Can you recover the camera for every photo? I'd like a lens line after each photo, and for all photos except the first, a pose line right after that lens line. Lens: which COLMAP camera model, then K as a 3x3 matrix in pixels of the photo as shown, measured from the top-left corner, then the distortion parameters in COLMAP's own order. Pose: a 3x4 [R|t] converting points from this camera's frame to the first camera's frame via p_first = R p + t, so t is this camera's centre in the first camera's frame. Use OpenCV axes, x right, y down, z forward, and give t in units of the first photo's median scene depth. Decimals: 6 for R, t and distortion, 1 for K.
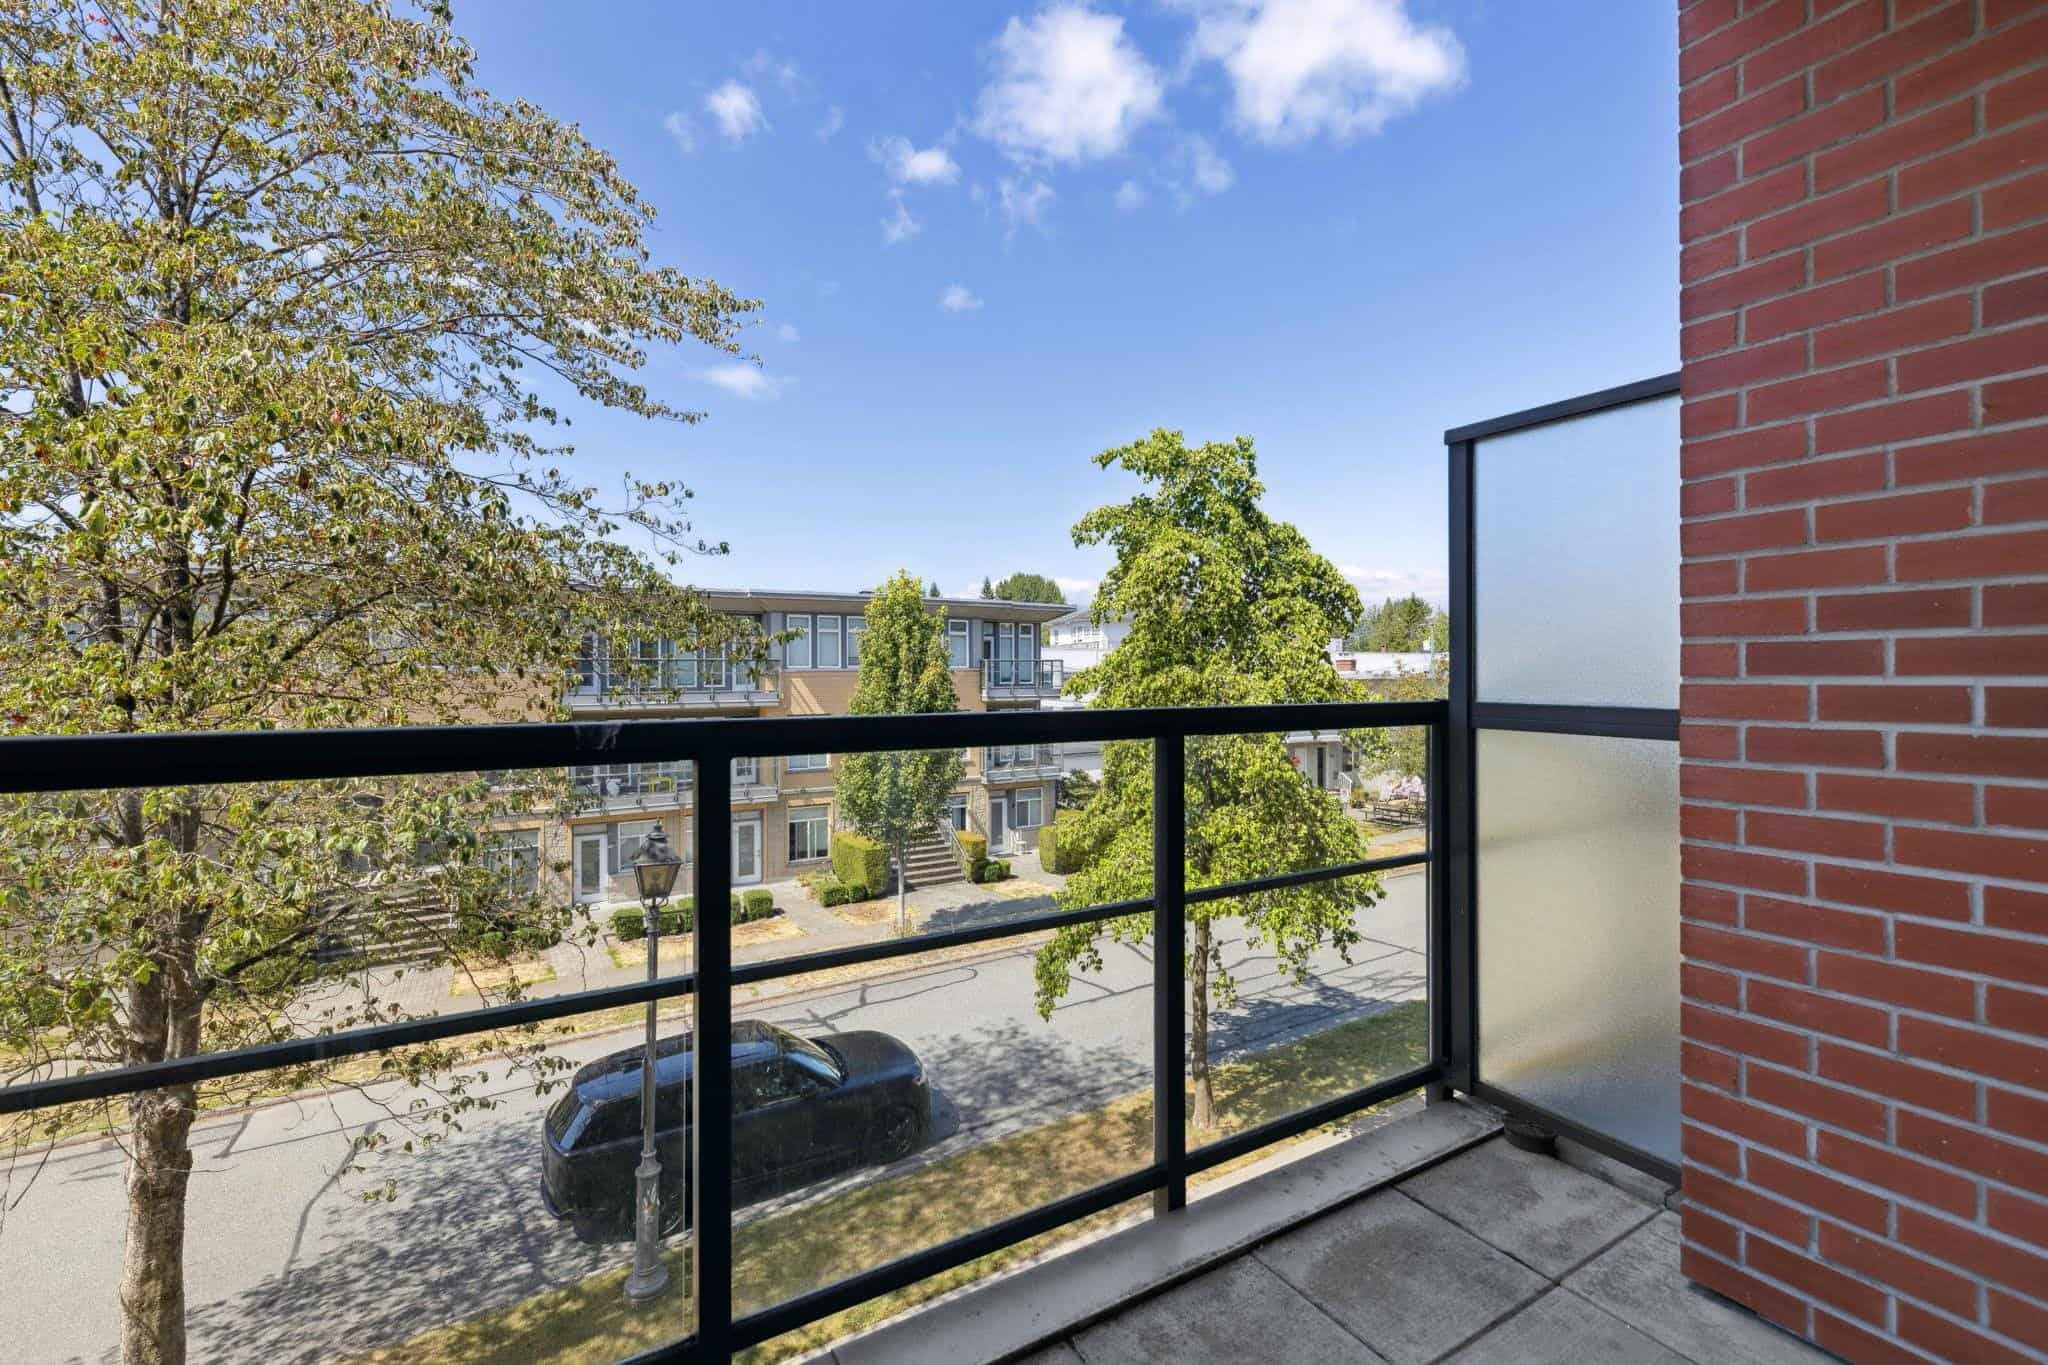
lens RADIAL K [[872.8, 0, 1027.1], [0, 872.8, 682.7], [0, 0, 1]] dist [-0.003101, -0.000654]
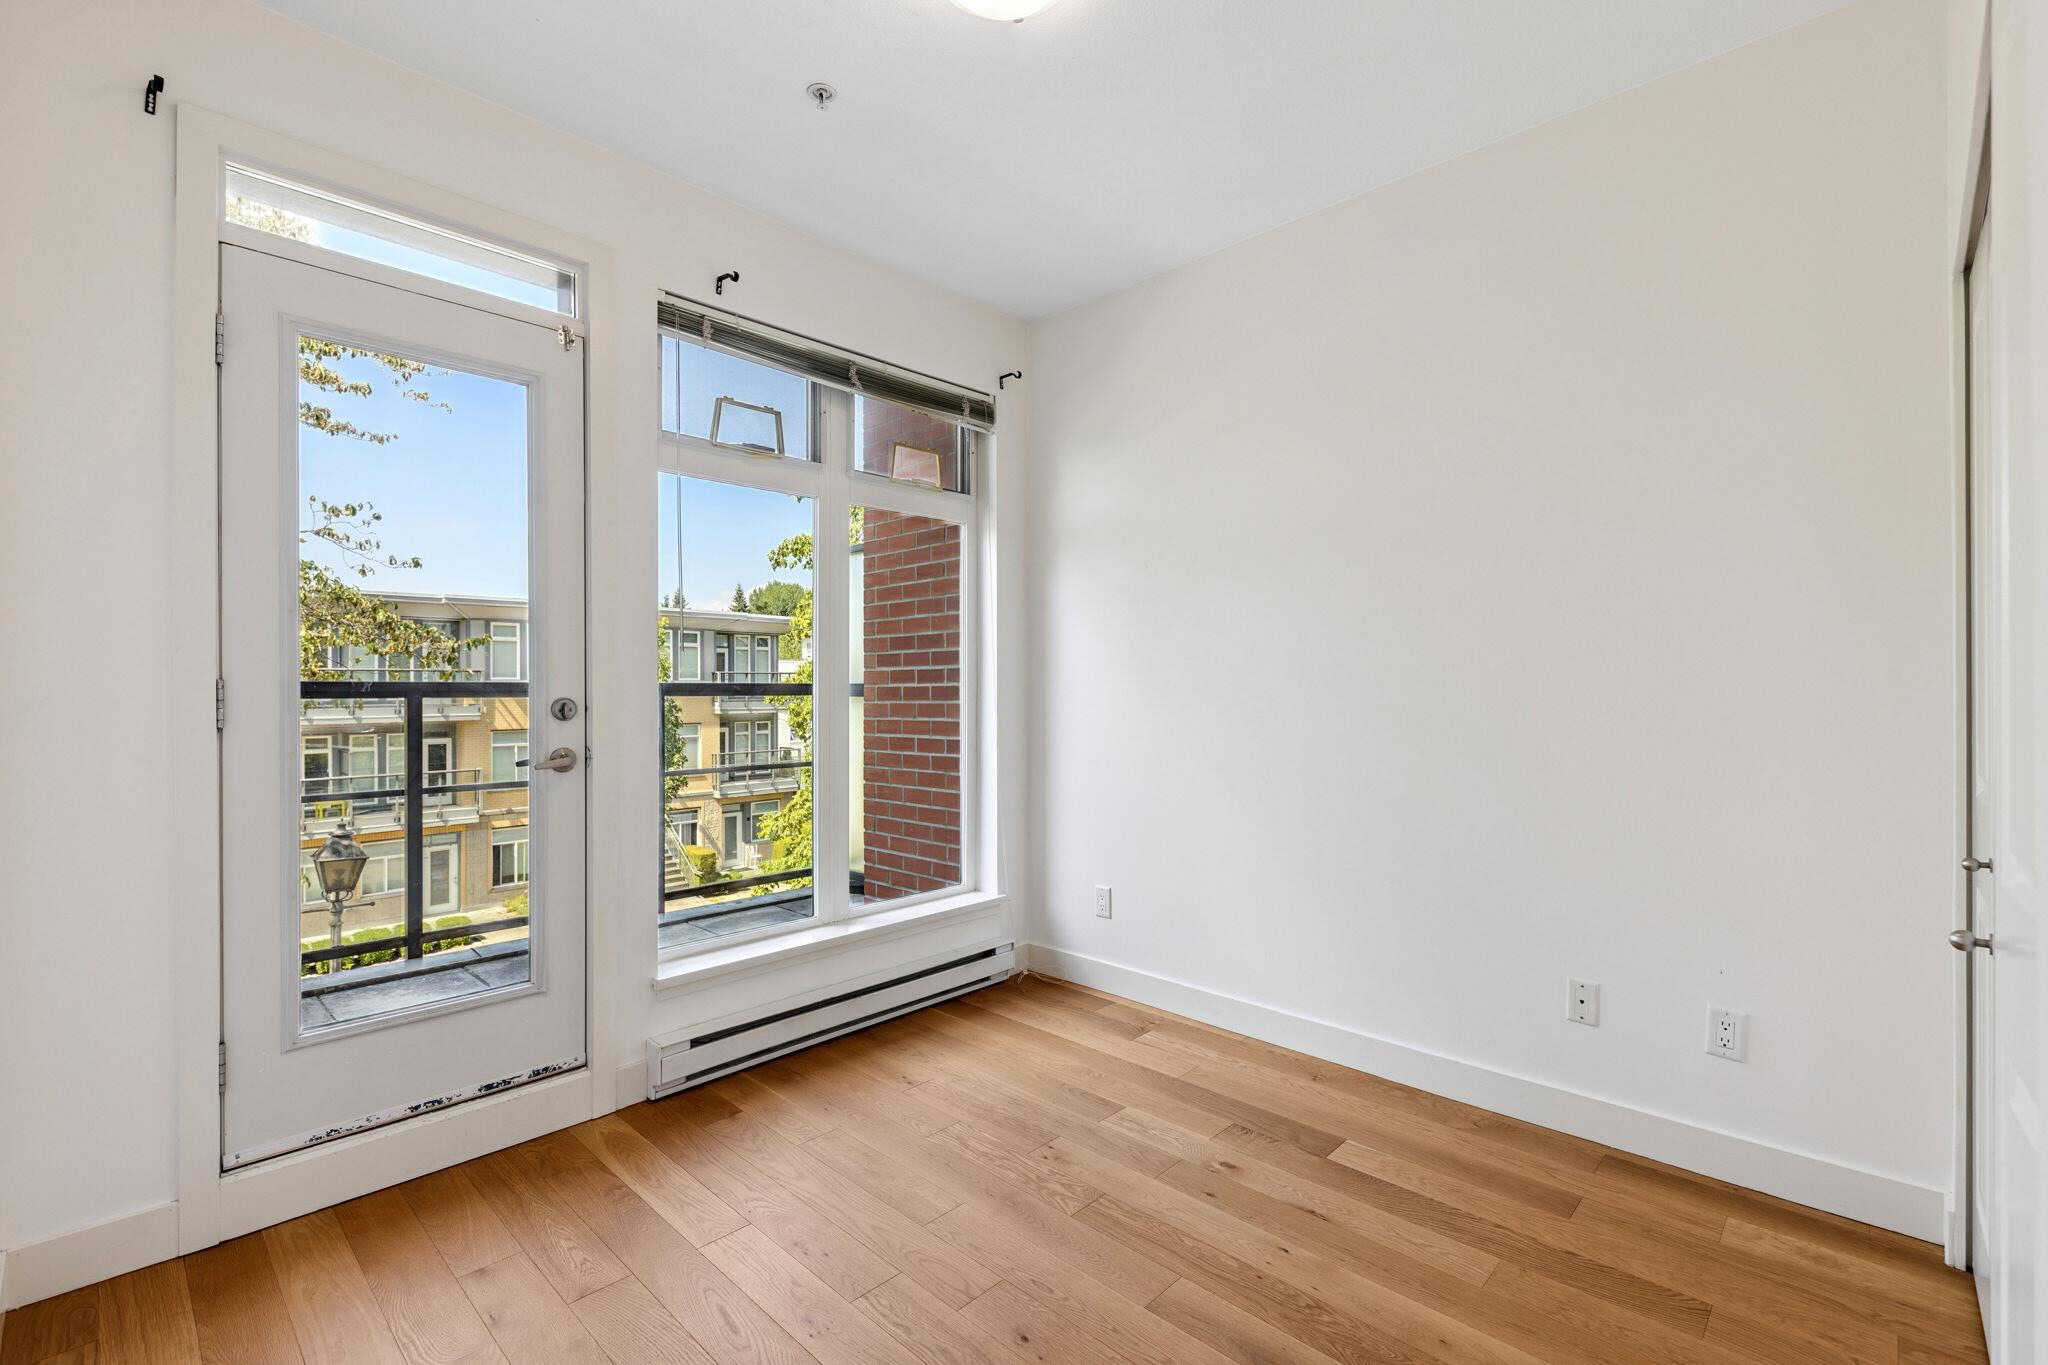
lens RADIAL K [[872.8, 0, 1023.0], [0, 872.8, 688.5], [0, 0, 1]] dist [-0.003101, -0.000654]
pose [[0.961867, 0.000090, 0.273519, 0.045817], [0.002395, 0.999959, -0.008750, 0.006753], [-0.273508, 0.009071, 0.961827, -0.136026]]
